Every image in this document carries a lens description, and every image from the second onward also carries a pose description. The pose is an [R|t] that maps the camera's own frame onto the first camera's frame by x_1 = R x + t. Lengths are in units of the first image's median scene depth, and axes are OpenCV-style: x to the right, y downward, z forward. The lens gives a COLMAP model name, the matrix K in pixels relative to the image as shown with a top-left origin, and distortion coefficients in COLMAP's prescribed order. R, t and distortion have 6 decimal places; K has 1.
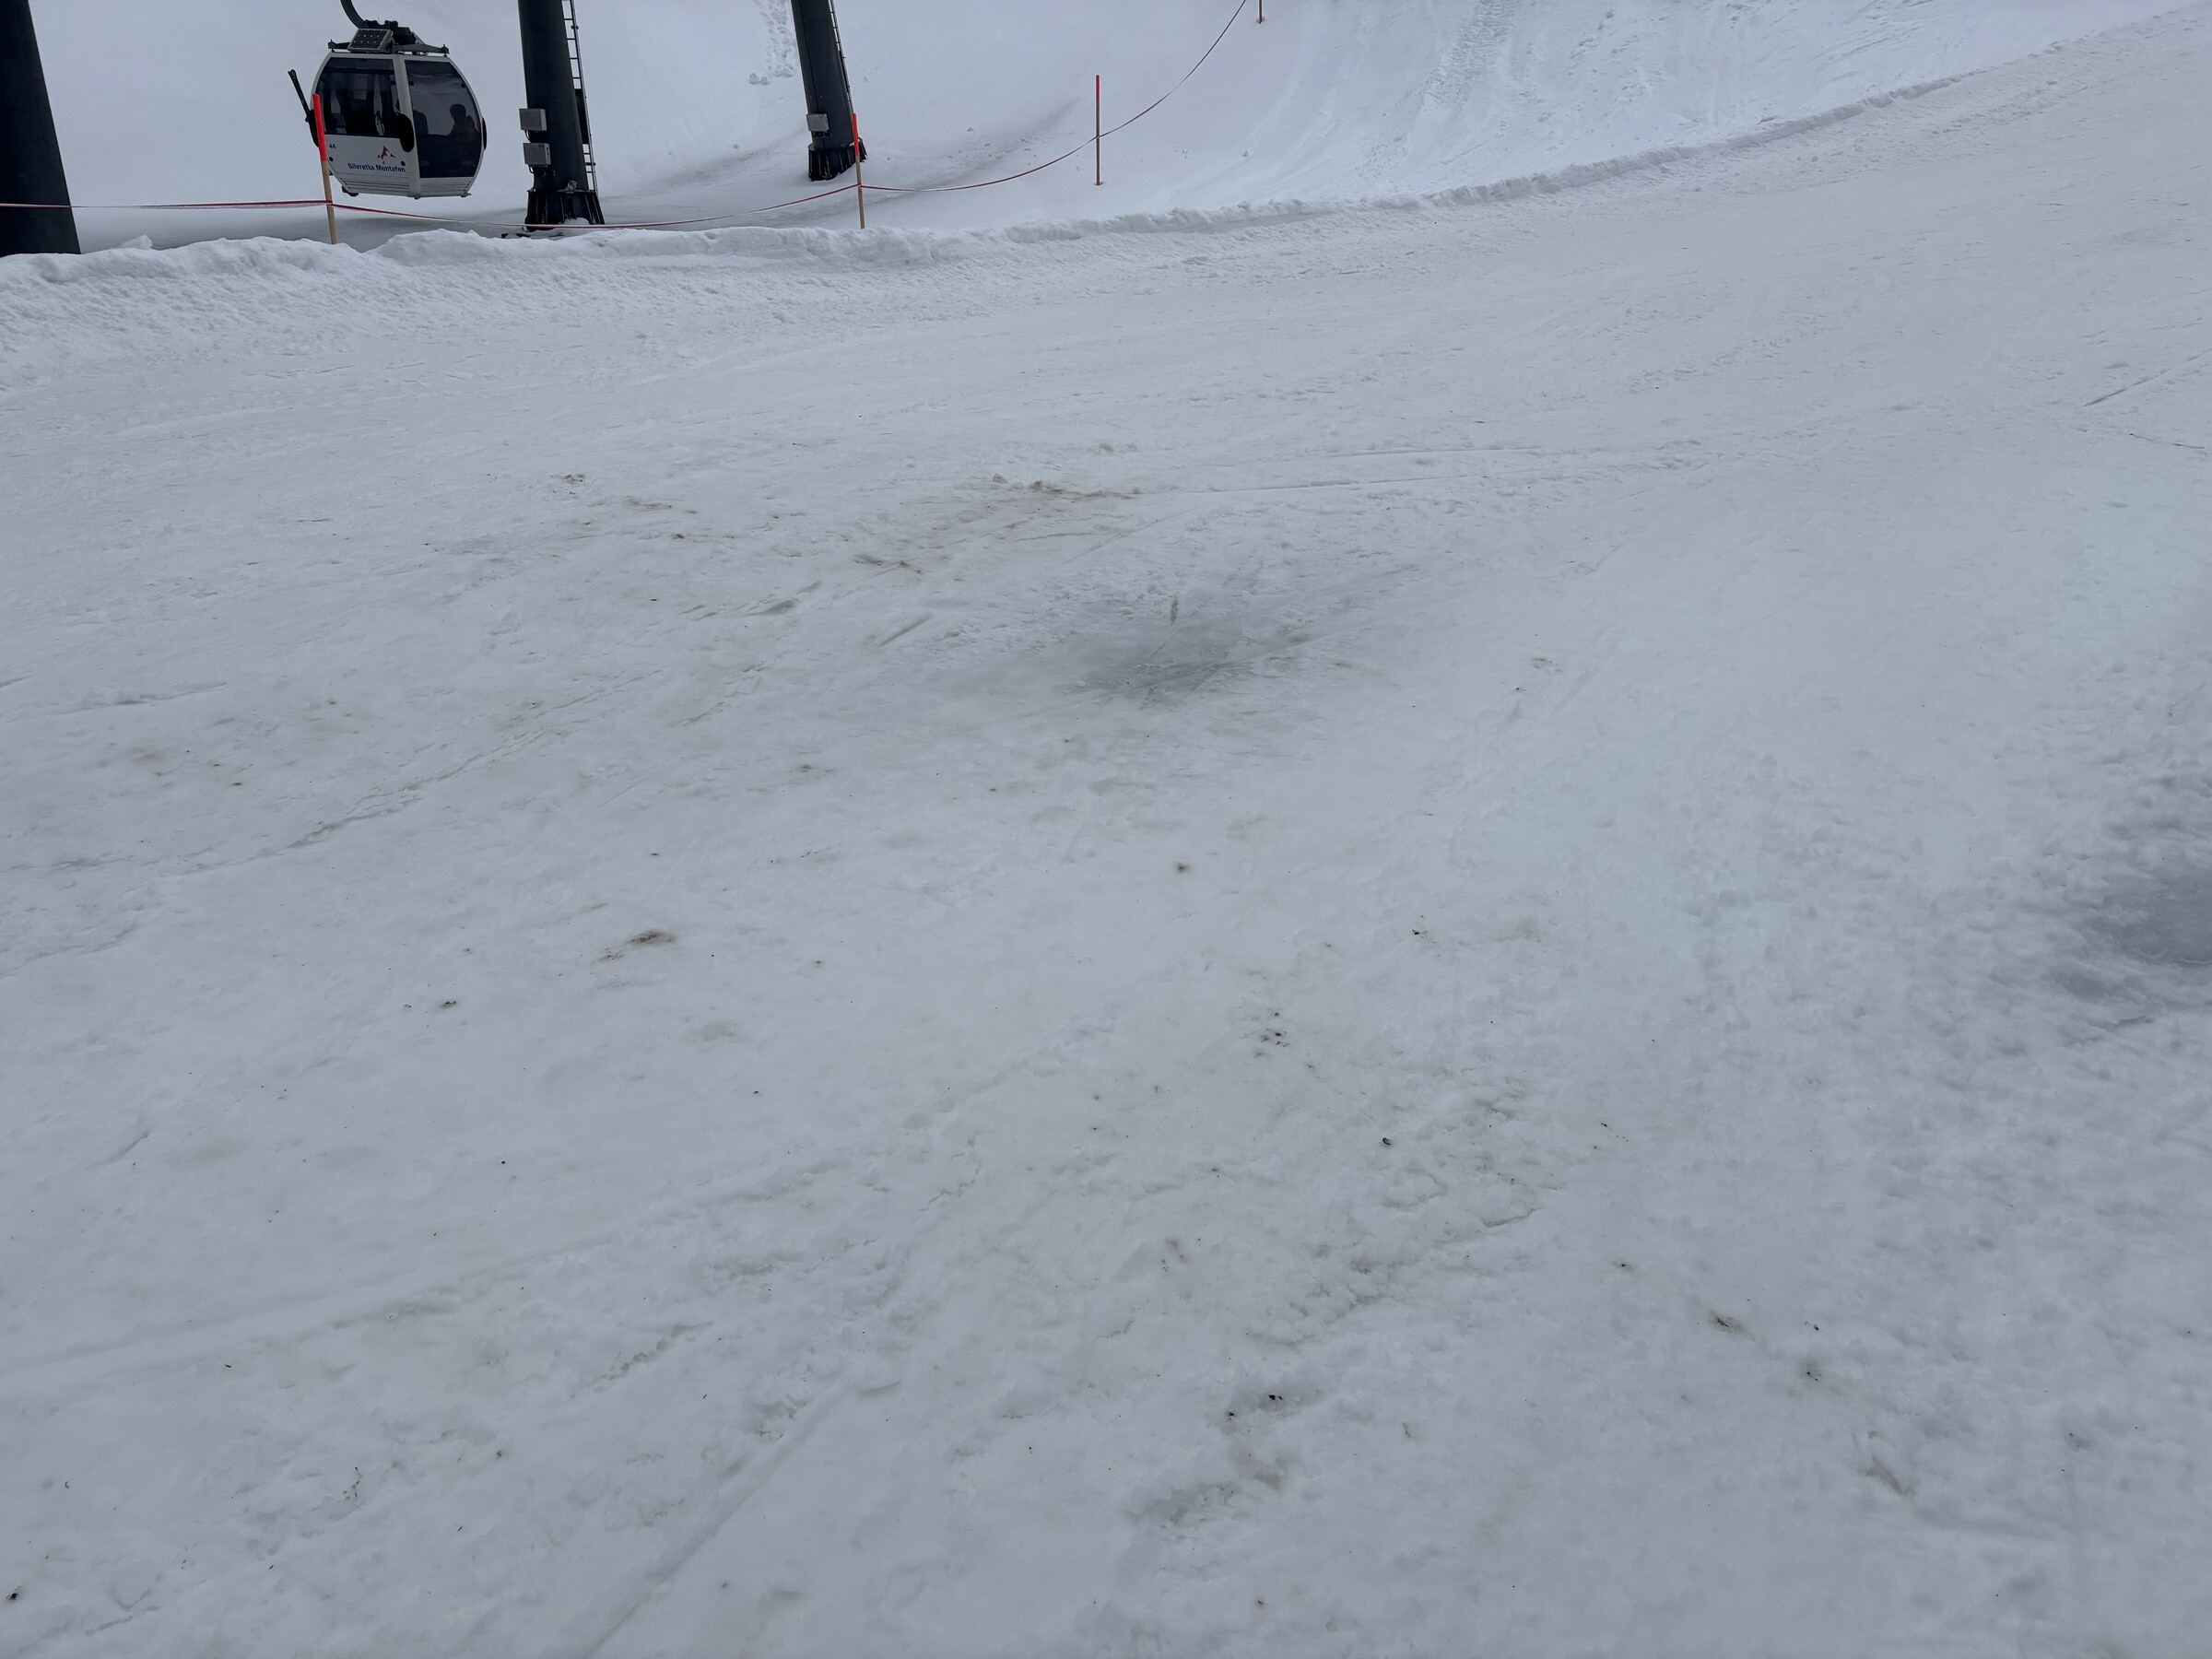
lens RADIAL K [[1669.9, 0, 1095.1], [0, 1669.9, 812.1], [0, 0, 1]] dist [0.012814, 0.027010]
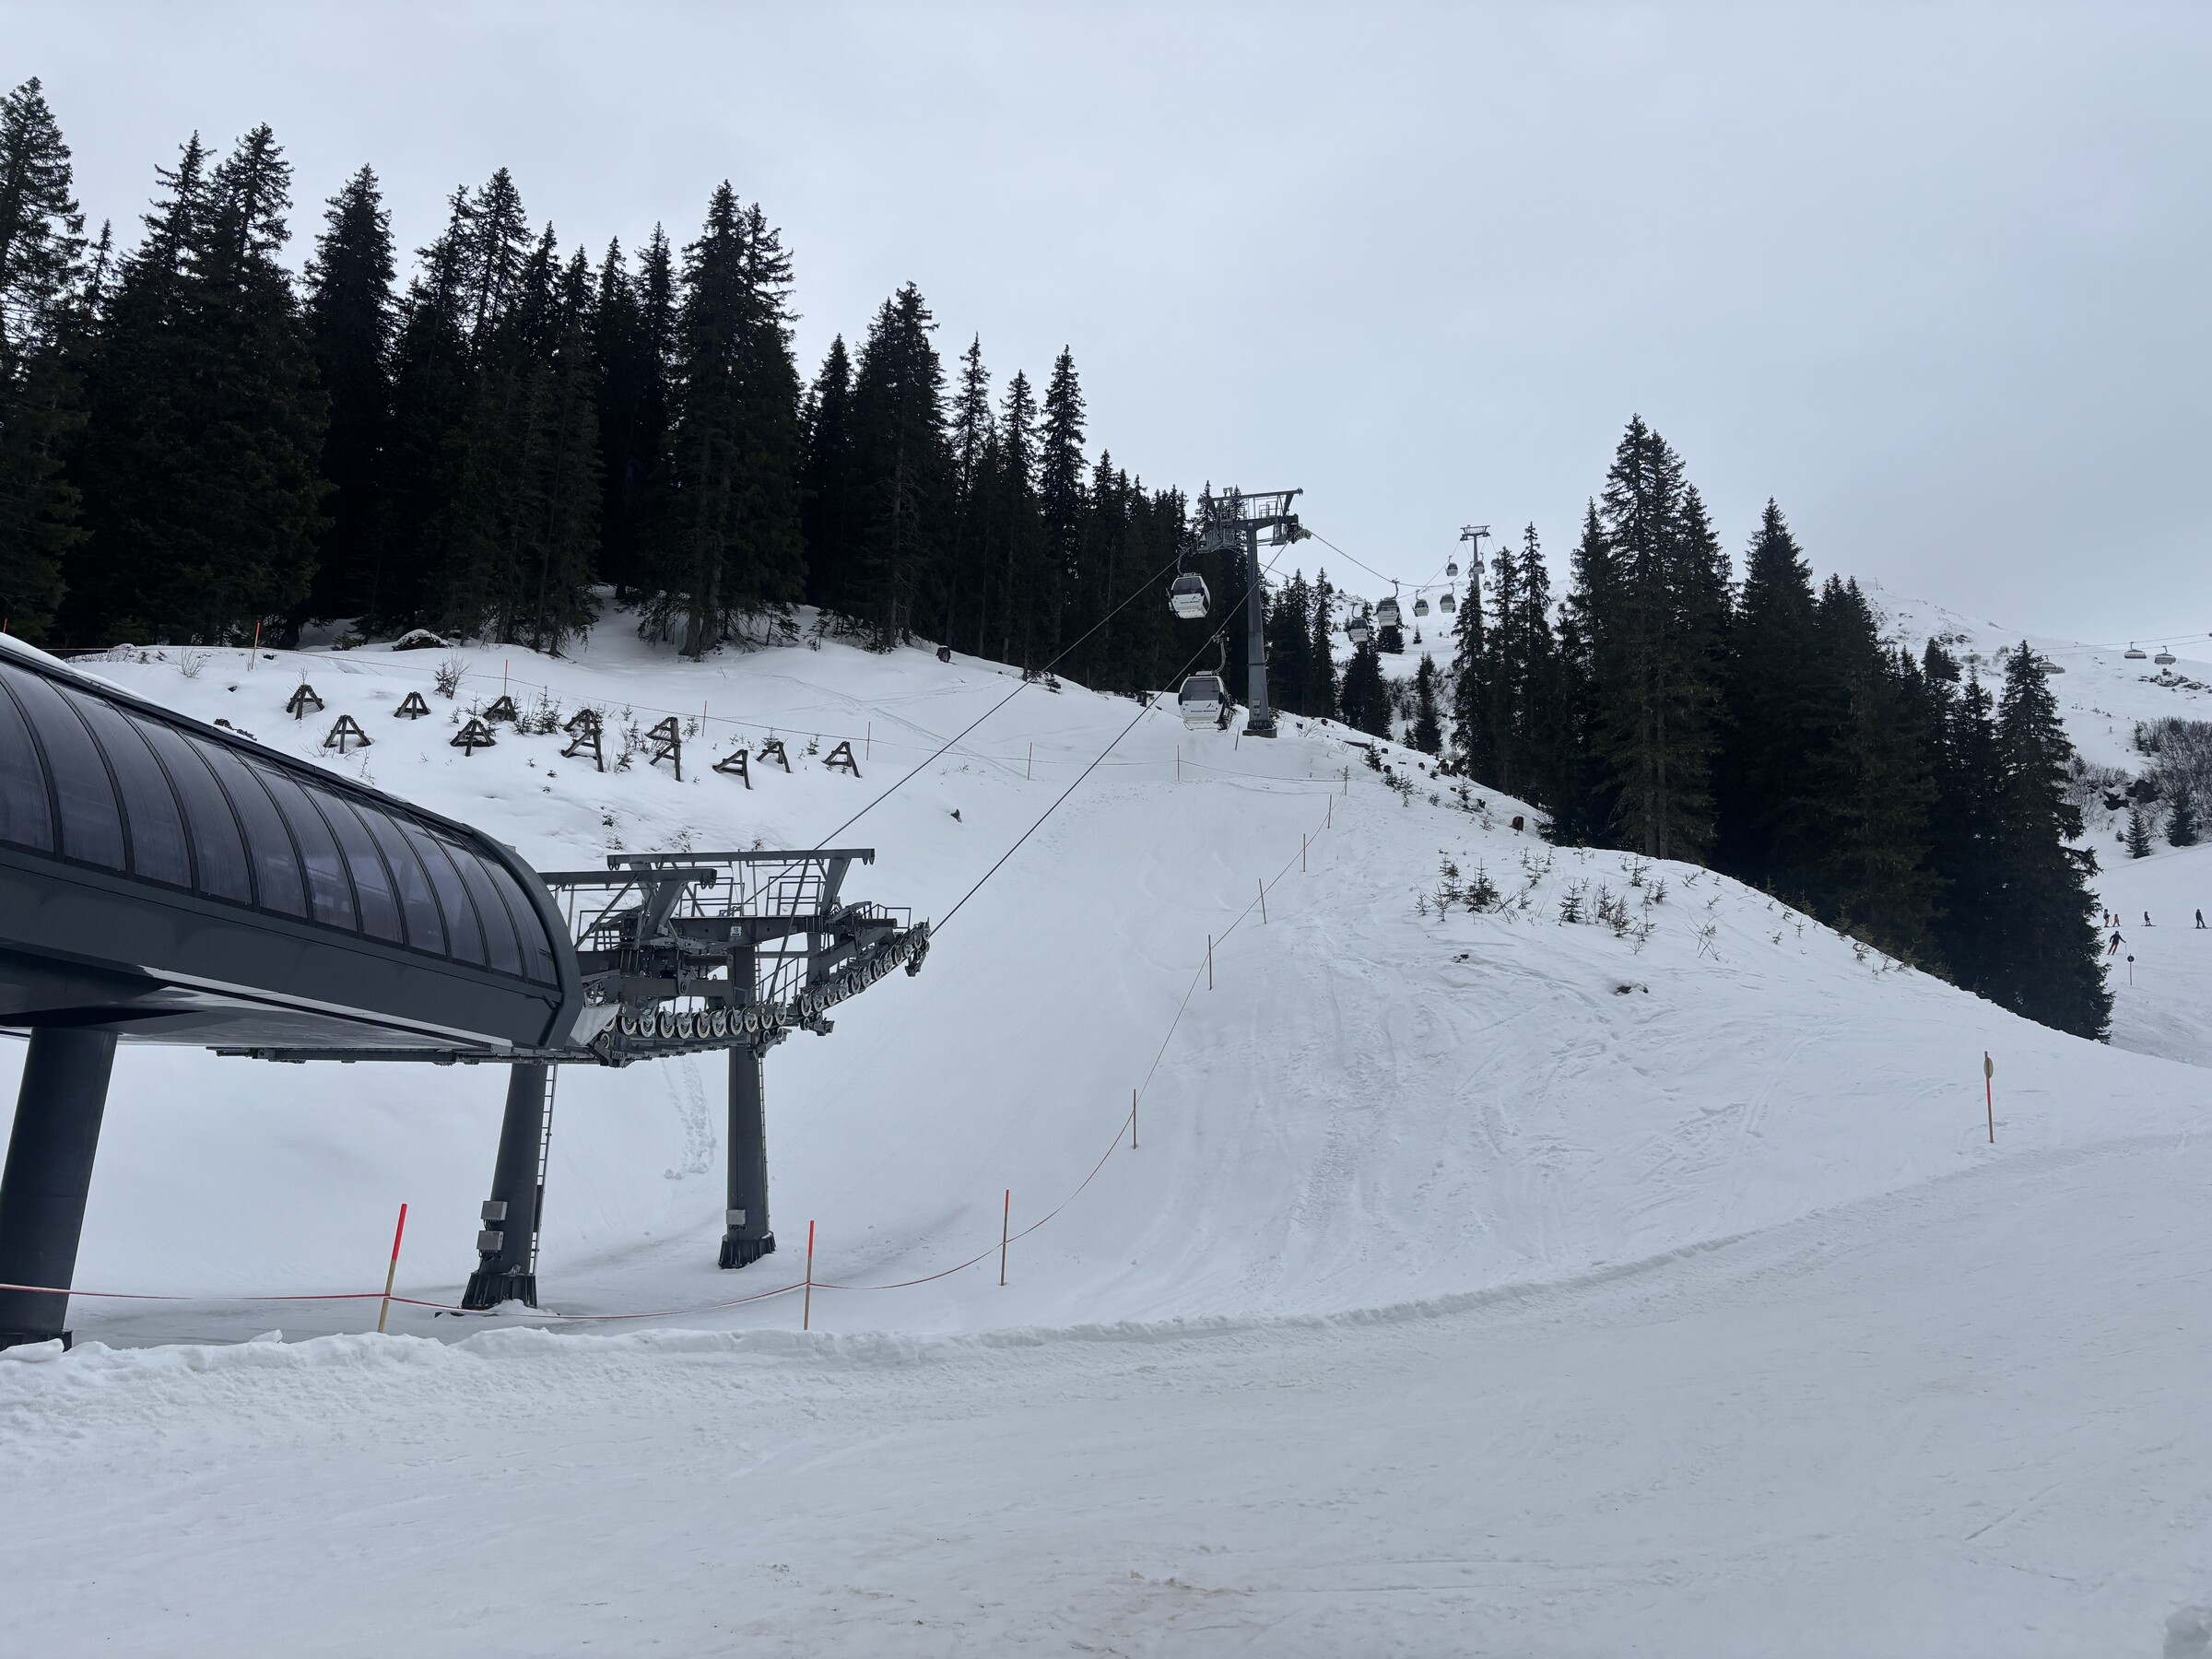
lens RADIAL K [[1669.9, 0, 1095.1], [0, 1669.9, 812.1], [0, 0, 1]] dist [0.012814, 0.027010]
pose [[0.994422, 0.063633, 0.084122, -0.087564], [-0.002291, 0.810370, -0.585913, 0.024757], [-0.105453, 0.582452, 0.805996, -0.114571]]
